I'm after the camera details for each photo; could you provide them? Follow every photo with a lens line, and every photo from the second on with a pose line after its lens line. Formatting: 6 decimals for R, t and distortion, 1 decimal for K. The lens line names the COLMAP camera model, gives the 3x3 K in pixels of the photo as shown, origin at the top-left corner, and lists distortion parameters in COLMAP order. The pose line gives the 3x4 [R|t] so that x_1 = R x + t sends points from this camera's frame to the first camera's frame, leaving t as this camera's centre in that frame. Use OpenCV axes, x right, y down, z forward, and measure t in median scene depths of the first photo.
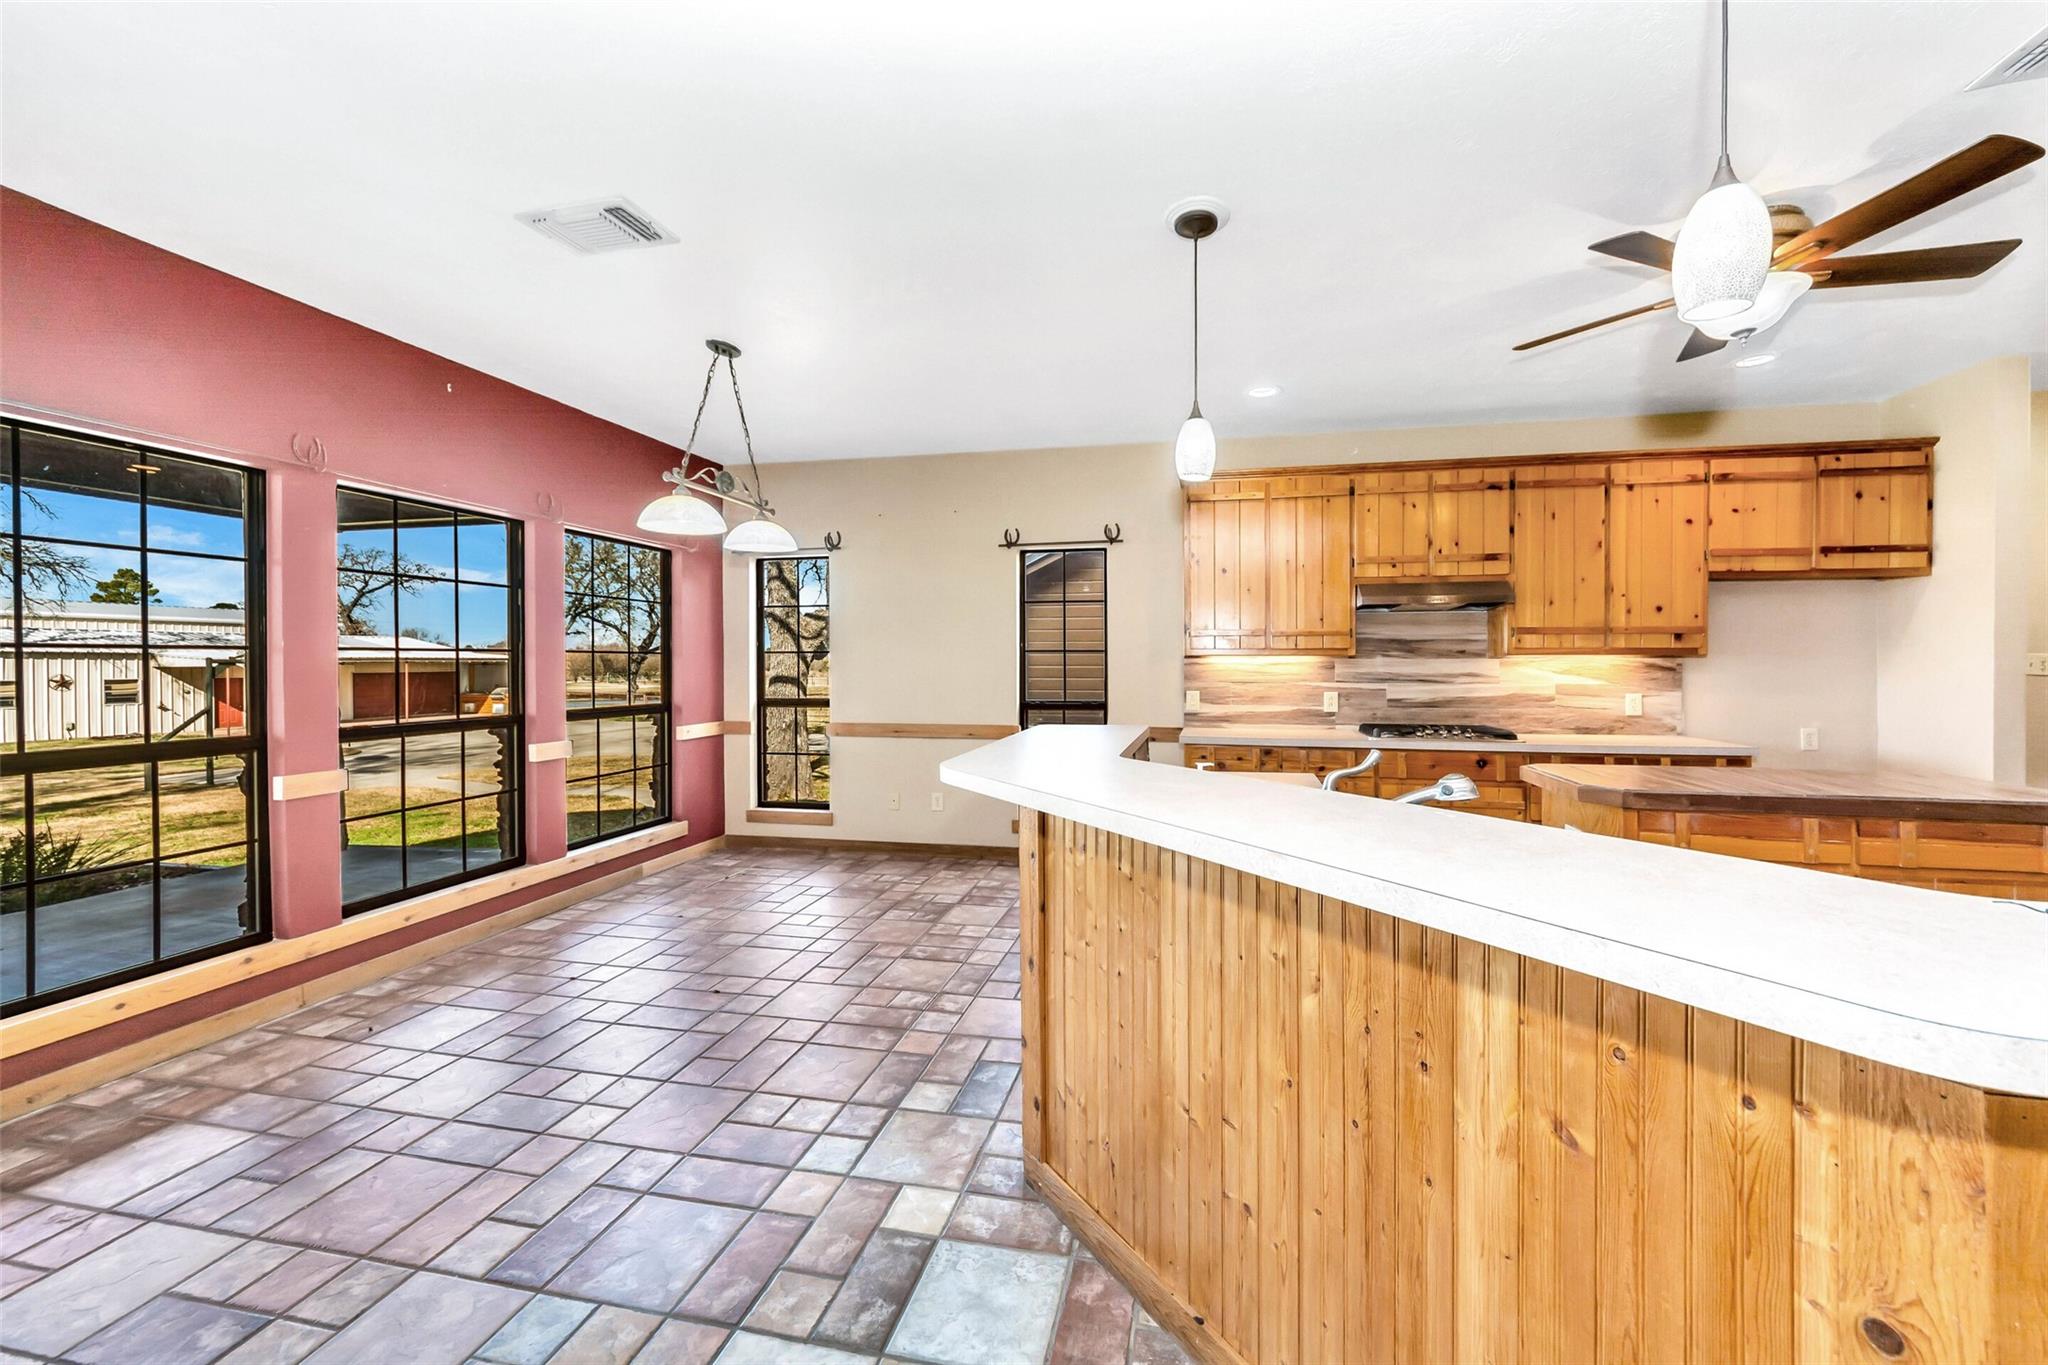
lens RADIAL K [[759.2, 0, 1027.8], [0, 759.2, 666.7], [0, 0, 1]] dist [0.000940, 0.000049]
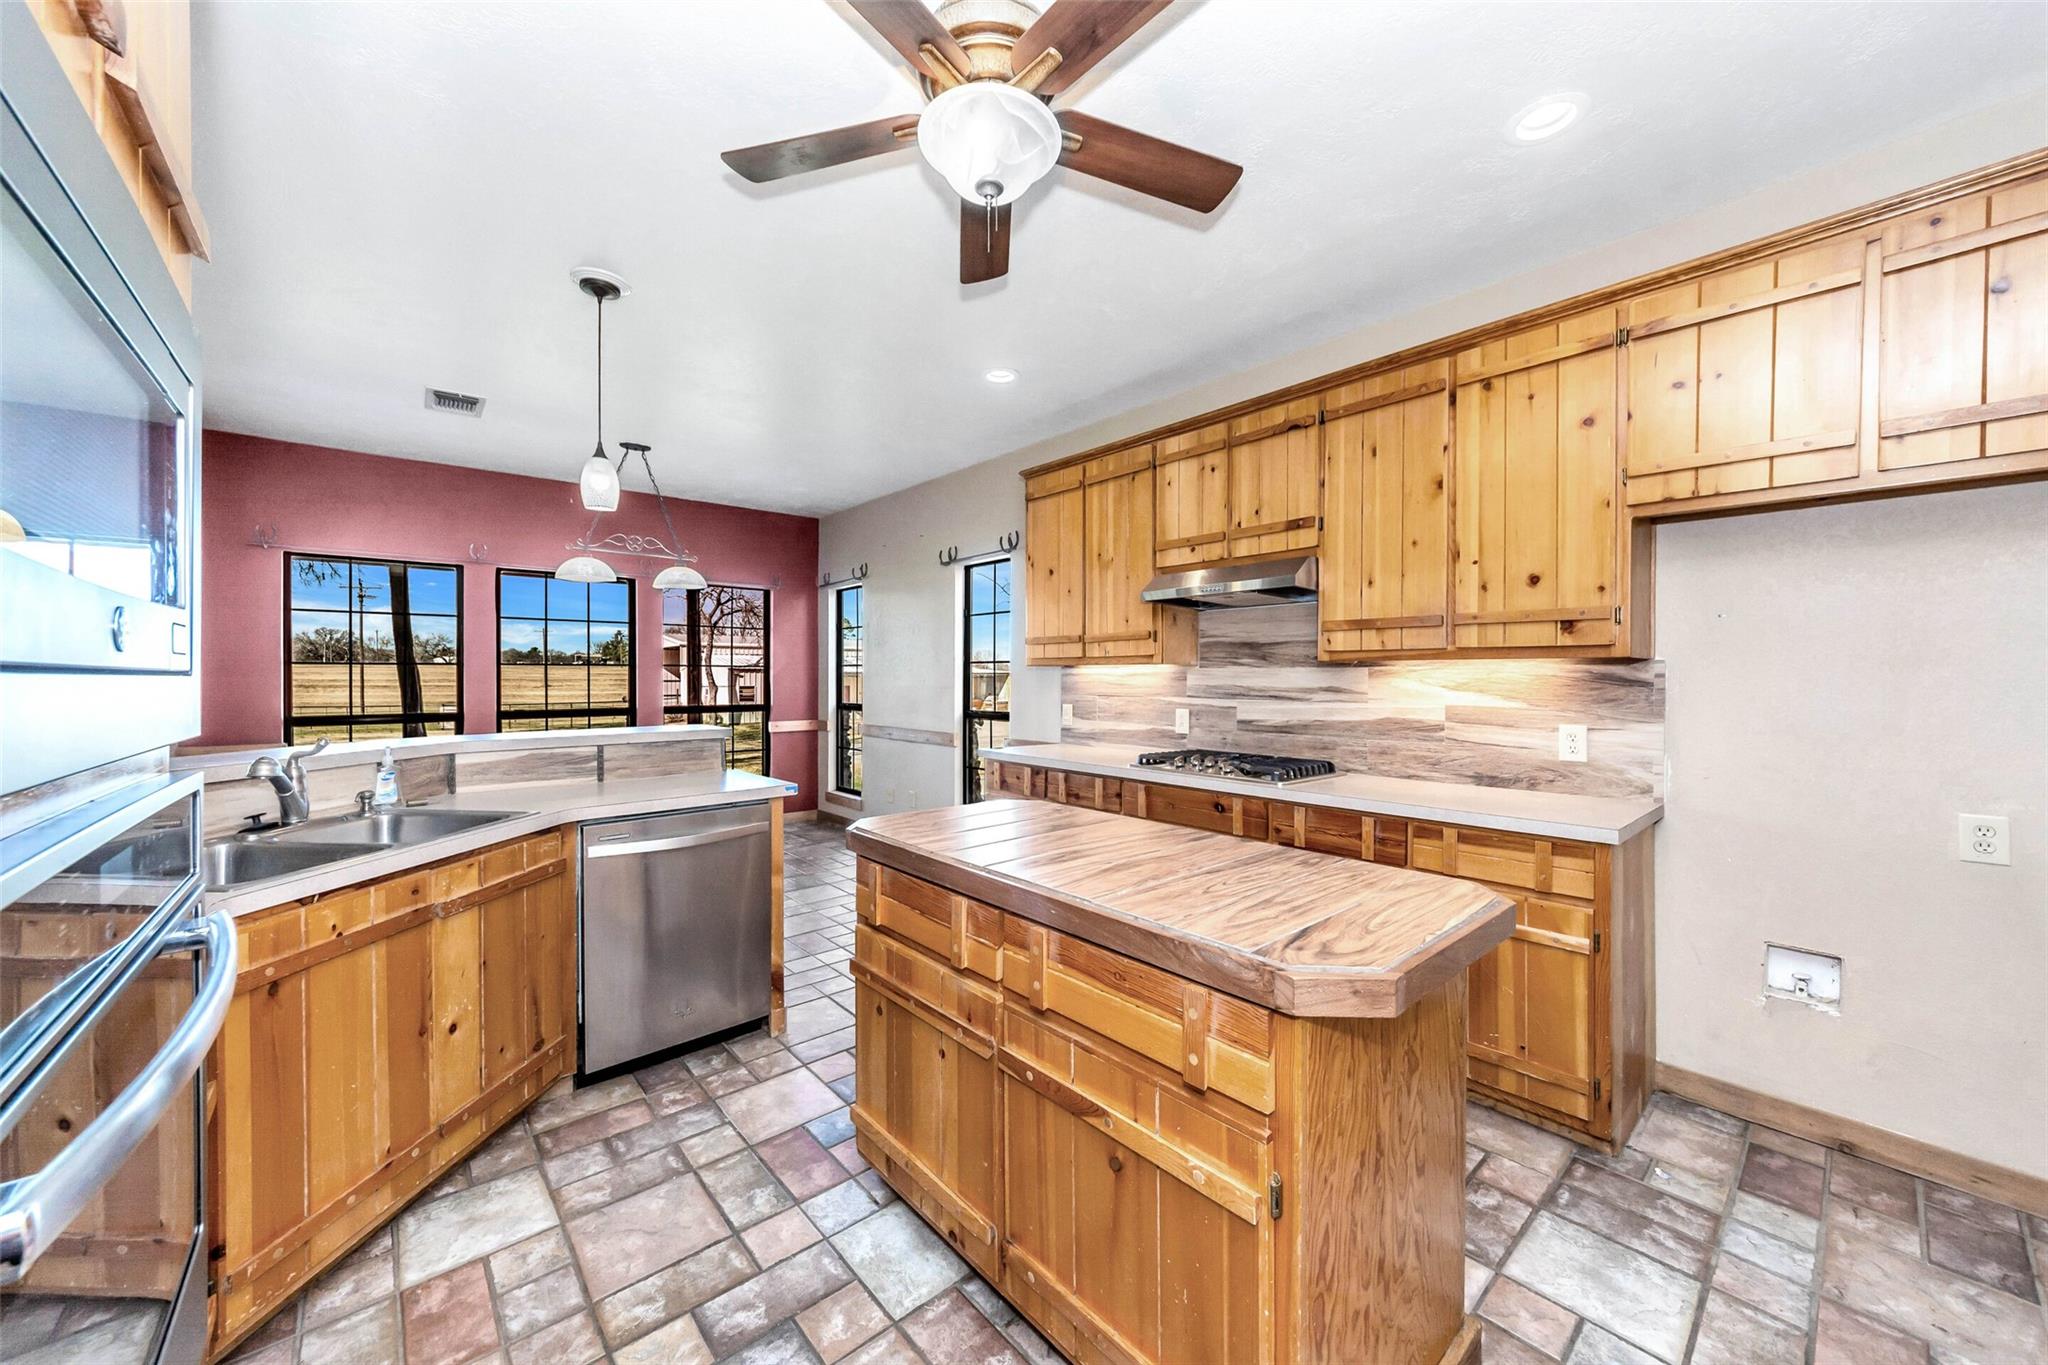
lens RADIAL K [[736.8, 0, 990.1], [0, 736.8, 684.0], [0, 0, 1]] dist [0.006976, -0.000024]
pose [[0.794884, 0.008806, -0.606697, 0.778007], [-0.007122, 0.999961, 0.005182, 0.004198], [0.606719, 0.000202, 0.794916, 0.265260]]
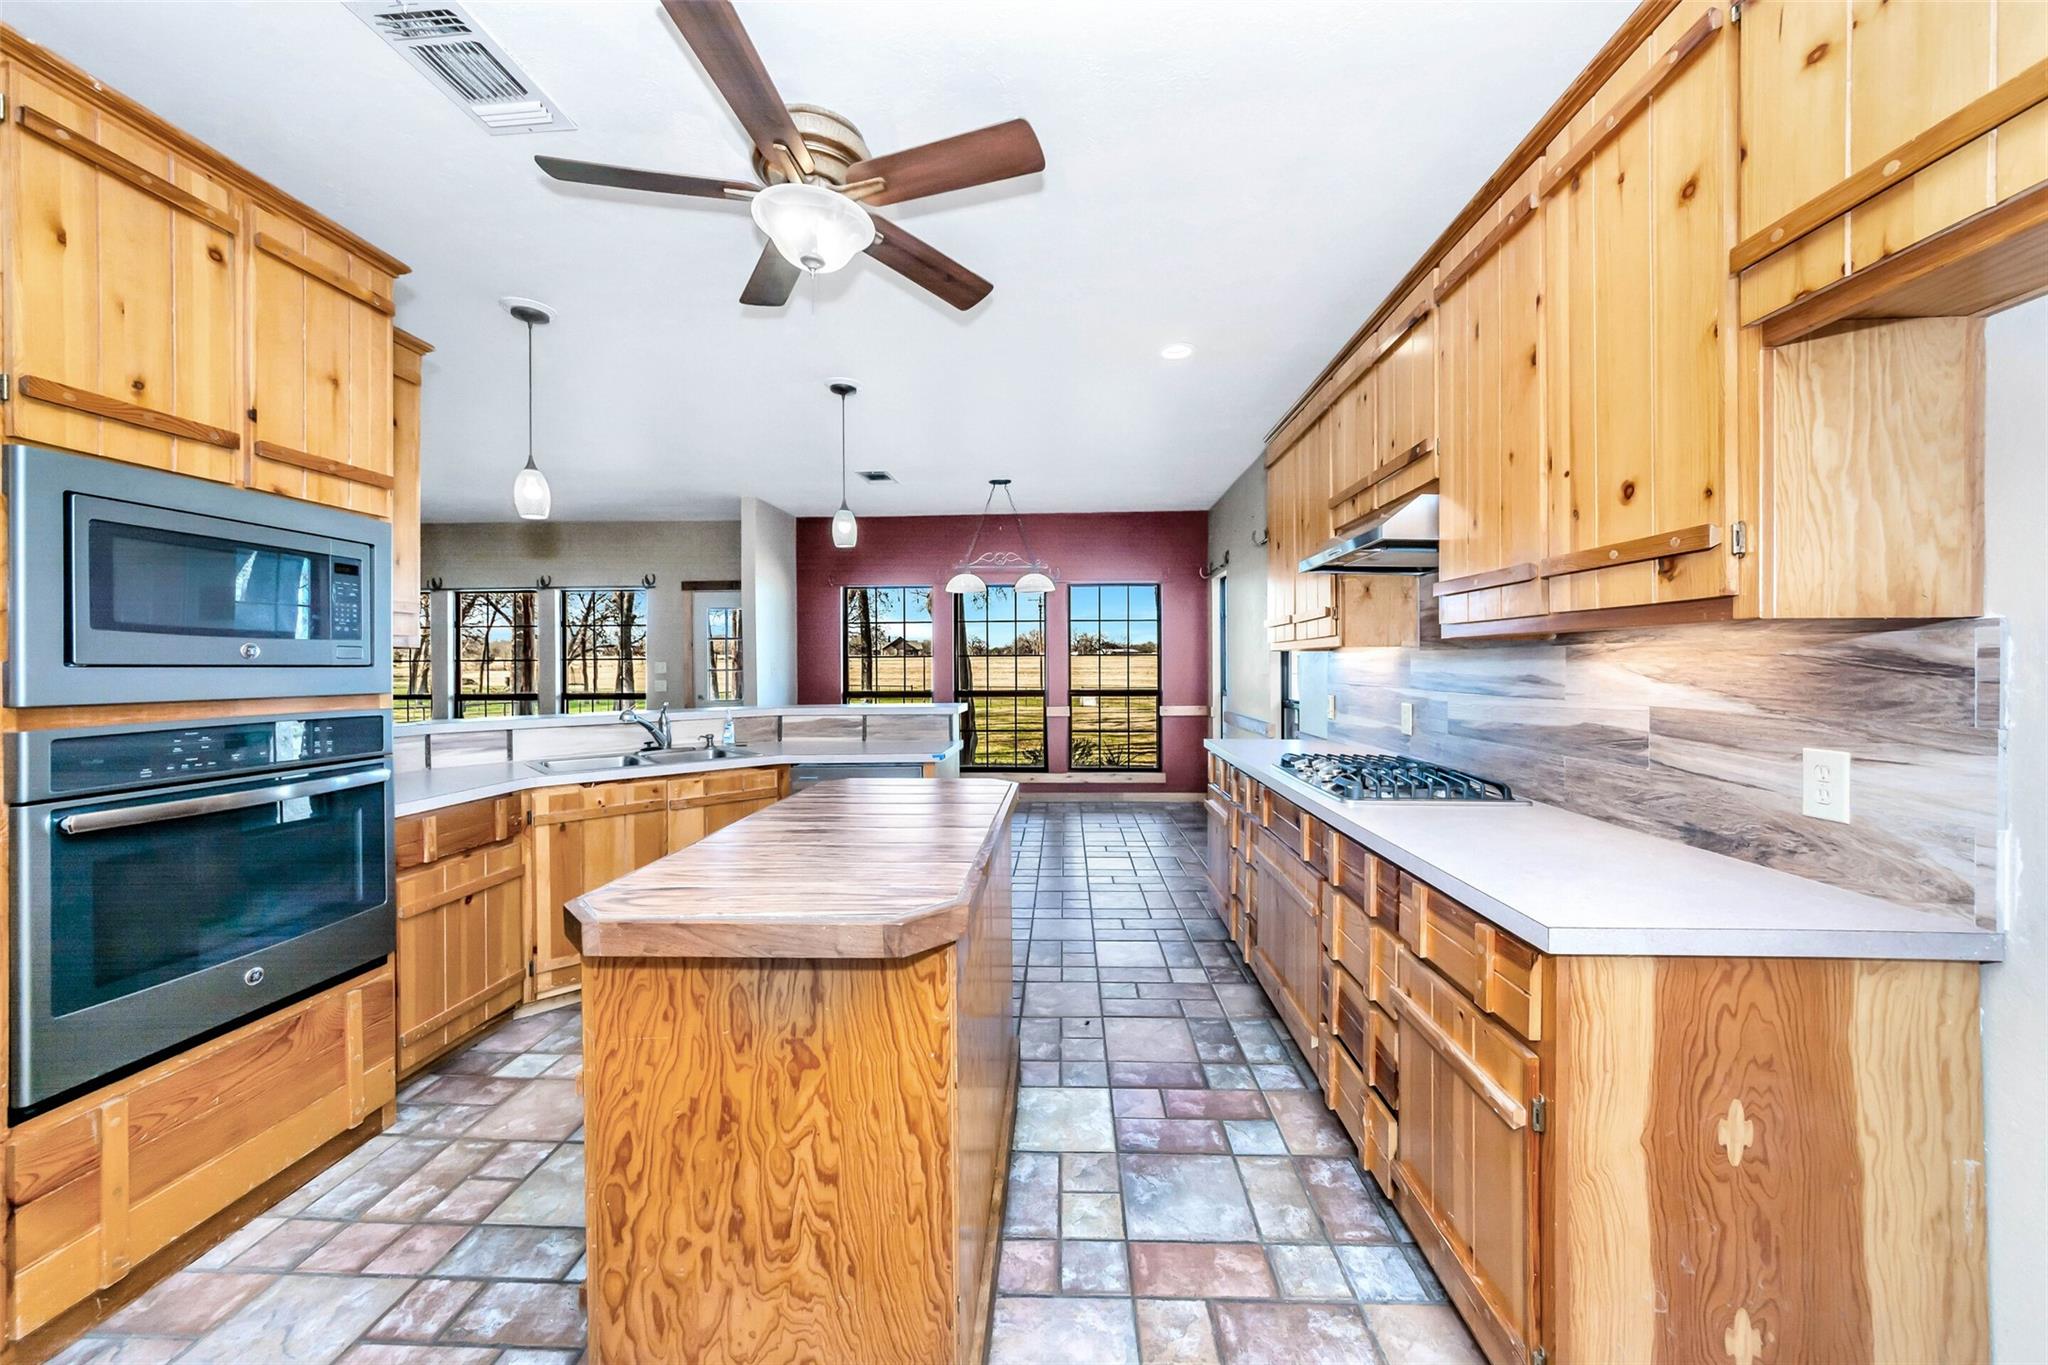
lens RADIAL K [[713.6, 0, 1020.2], [0, 713.6, 671.2], [0, 0, 1]] dist [0.001925, 0.000283]
pose [[0.183059, 0.008860, -0.983062, 1.011401], [-0.003808, 0.999958, 0.008303, 0.002904], [0.983094, 0.002224, 0.183085, 0.619550]]
